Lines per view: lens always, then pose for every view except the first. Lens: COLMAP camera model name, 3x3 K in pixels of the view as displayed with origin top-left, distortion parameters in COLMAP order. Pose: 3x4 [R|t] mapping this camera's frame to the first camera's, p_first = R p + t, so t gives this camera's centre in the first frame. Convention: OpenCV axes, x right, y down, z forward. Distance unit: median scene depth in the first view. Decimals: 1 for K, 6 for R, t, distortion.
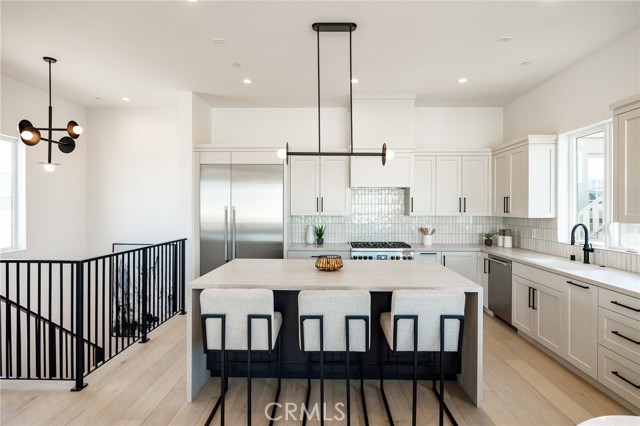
lens RADIAL K [[349.9, 0, 319.6], [0, 349.9, 210.3], [0, 0, 1]] dist [-0.002456, -0.000640]
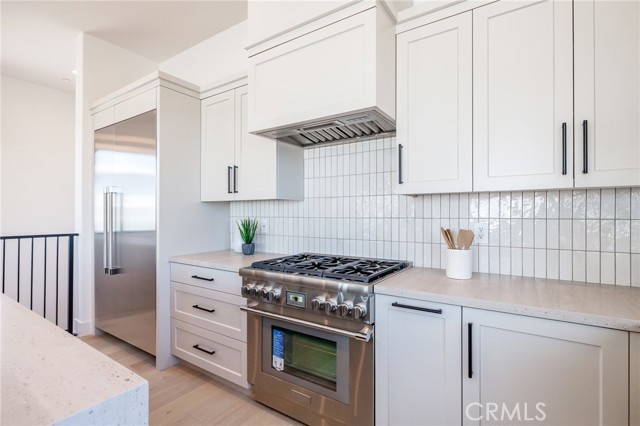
lens RADIAL K [[306.1, 0, 321.0], [0, 306.1, 216.3], [0, 0, 1]] dist [0.005258, 0.001386]
pose [[0.846042, 0.000607, -0.533116, 0.353625], [-0.004239, 0.999975, -0.005590, 0.040062], [0.533099, 0.006989, 0.846024, 0.659737]]
